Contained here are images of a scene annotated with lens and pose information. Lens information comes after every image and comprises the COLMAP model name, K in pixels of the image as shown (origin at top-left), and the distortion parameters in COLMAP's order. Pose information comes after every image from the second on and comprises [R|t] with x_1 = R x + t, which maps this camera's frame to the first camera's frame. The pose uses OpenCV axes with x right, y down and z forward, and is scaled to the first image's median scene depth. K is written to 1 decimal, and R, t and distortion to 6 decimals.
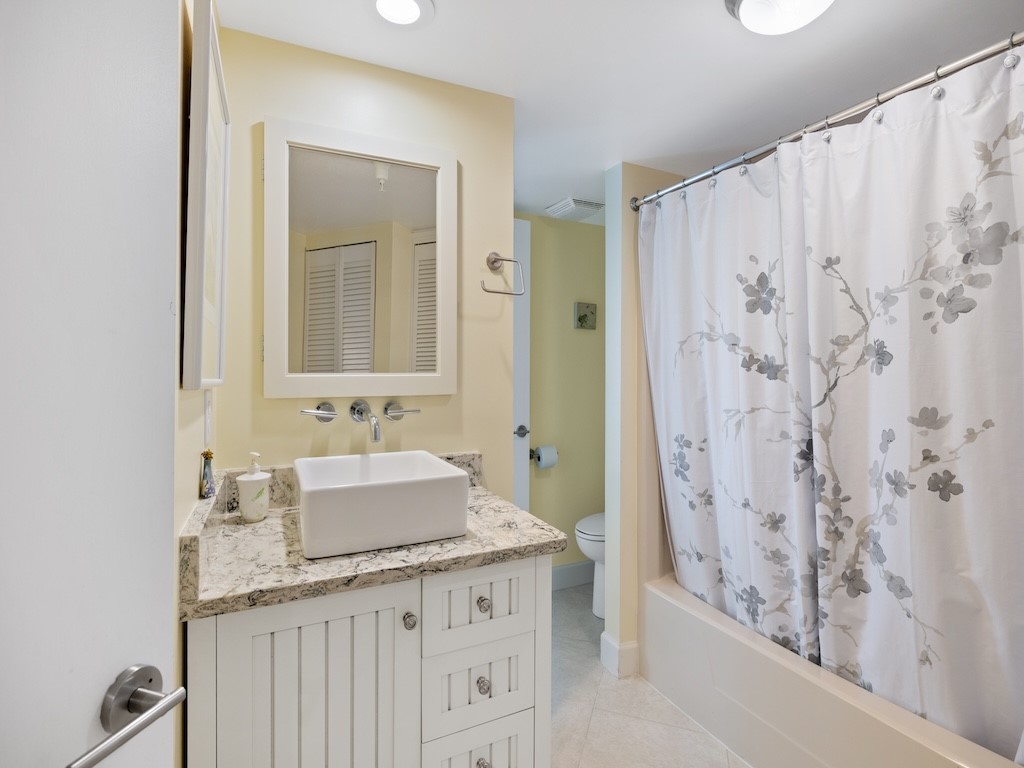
lens RADIAL K [[501.3, 0, 512.0], [0, 501.3, 384.0], [0, 0, 1]] dist [-0.003120, -0.000114]
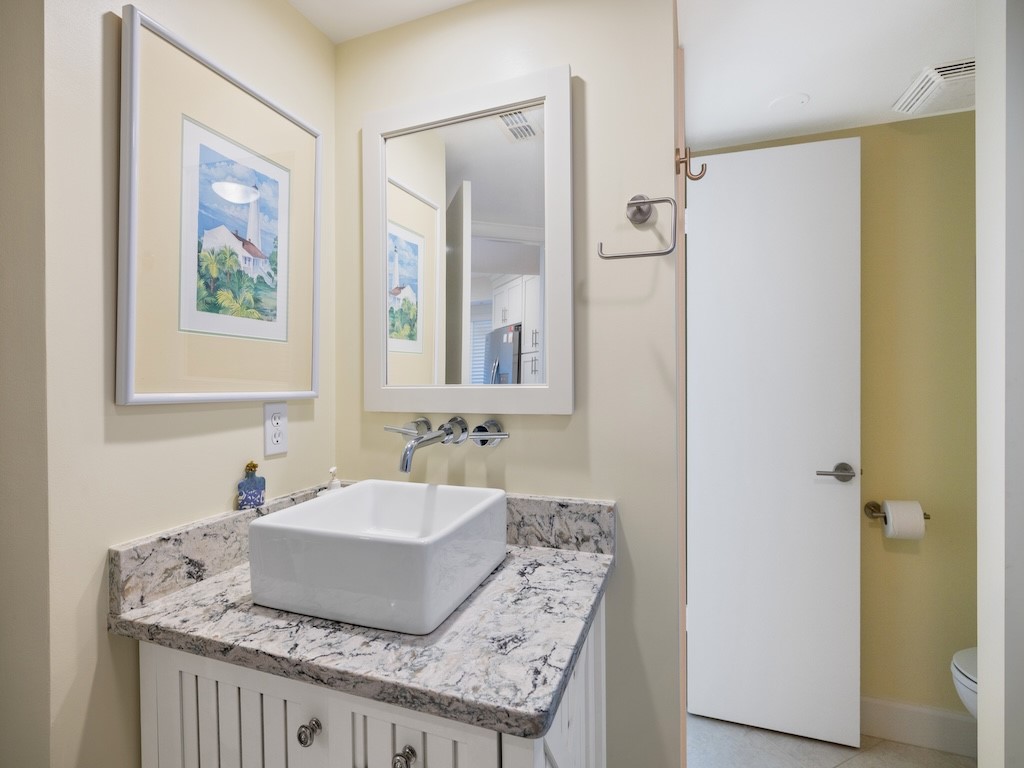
lens RADIAL K [[501.3, 0, 512.0], [0, 501.3, 384.0], [0, 0, 1]] dist [-0.003120, -0.000114]
pose [[0.688437, 0.001034, -0.725295, 0.463646], [-0.008676, 0.999939, -0.006809, -0.021928], [0.725244, 0.010980, 0.688404, 0.641908]]
